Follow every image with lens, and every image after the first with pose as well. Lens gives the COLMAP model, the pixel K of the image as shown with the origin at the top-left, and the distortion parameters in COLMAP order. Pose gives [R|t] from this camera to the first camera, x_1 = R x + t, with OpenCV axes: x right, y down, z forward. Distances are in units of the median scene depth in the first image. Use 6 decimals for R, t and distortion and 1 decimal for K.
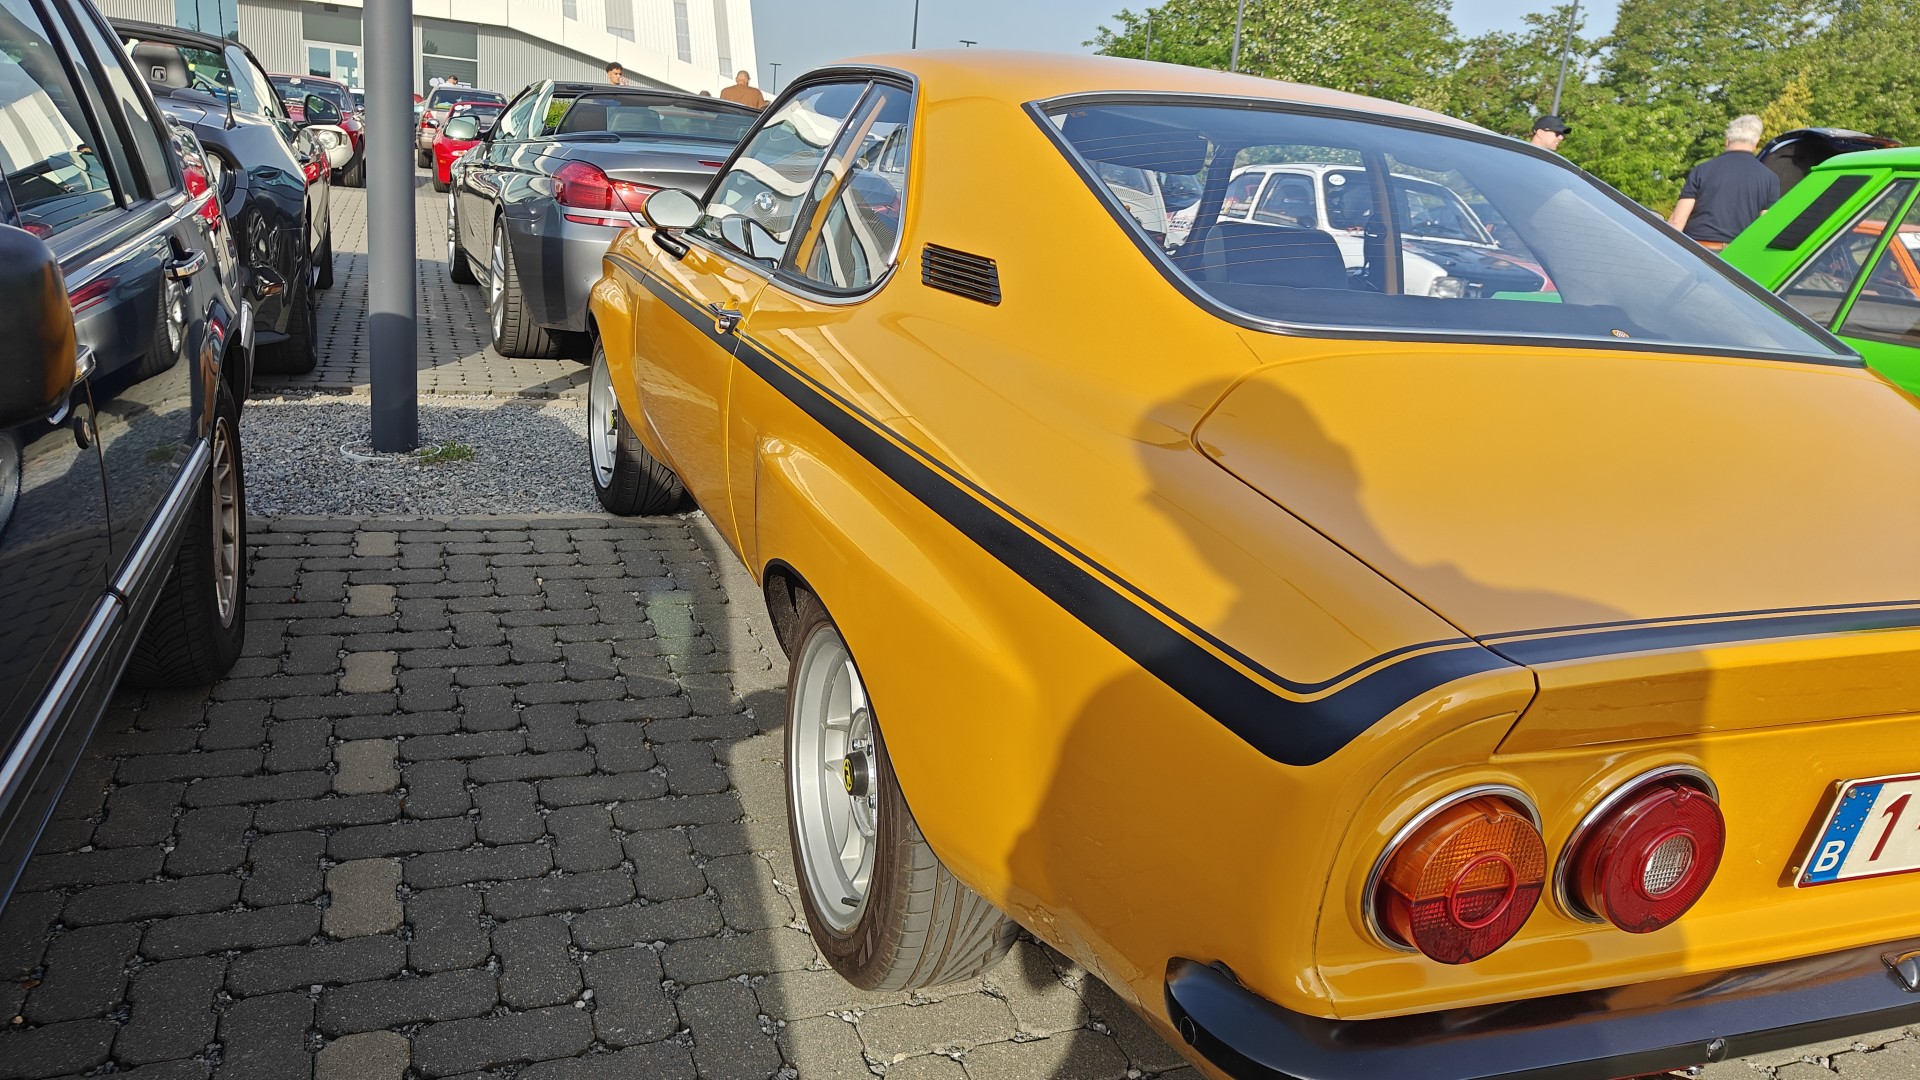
lens RADIAL K [[1355.6, 0, 1008.7], [0, 1355.6, 545.9], [0, 0, 1]] dist [0.014303, -0.003240]
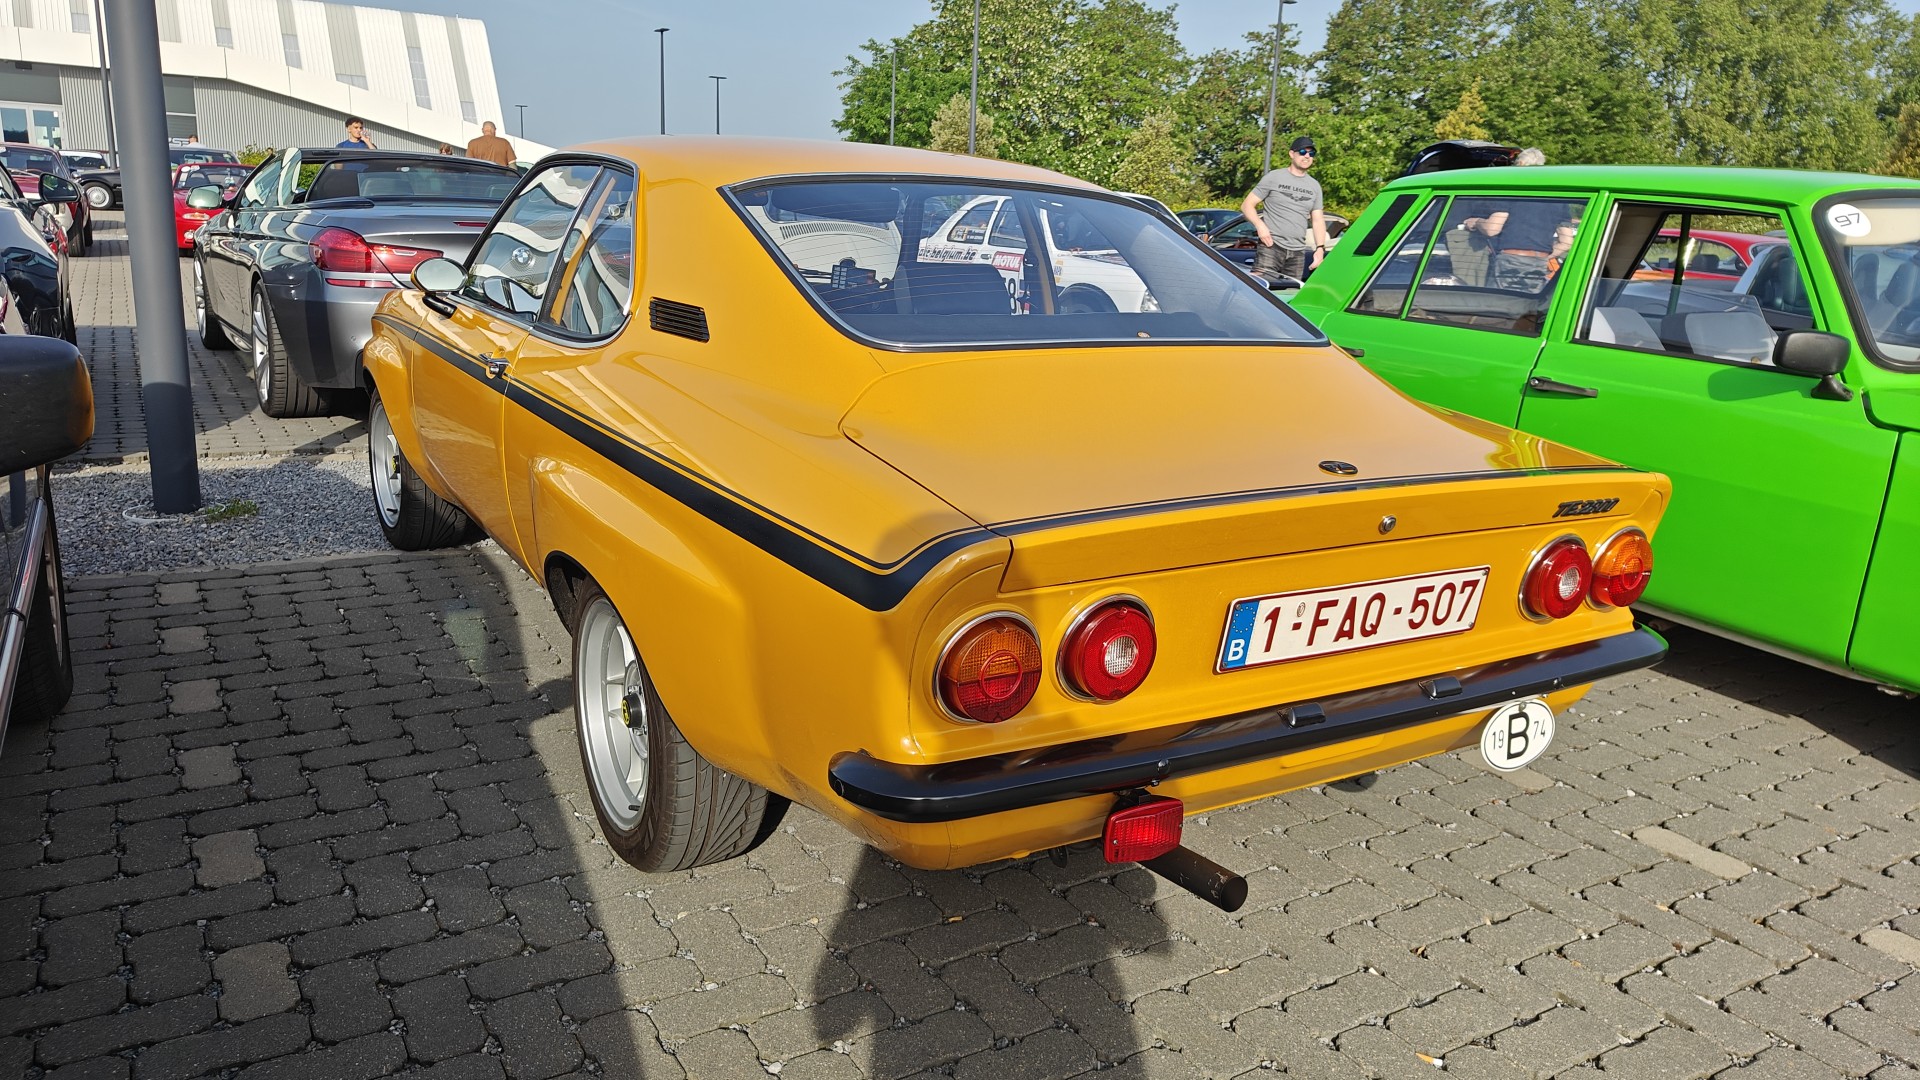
lens RADIAL K [[1330.9, 0, 984.4], [0, 1330.9, 550.6], [0, 0, 1]] dist [0.009289, 0.004229]
pose [[0.986807, -0.086354, 0.136946, 0.039832], [0.087794, 0.996129, -0.004499, 0.035963], [-0.136027, 0.016463, 0.990568, -0.207986]]
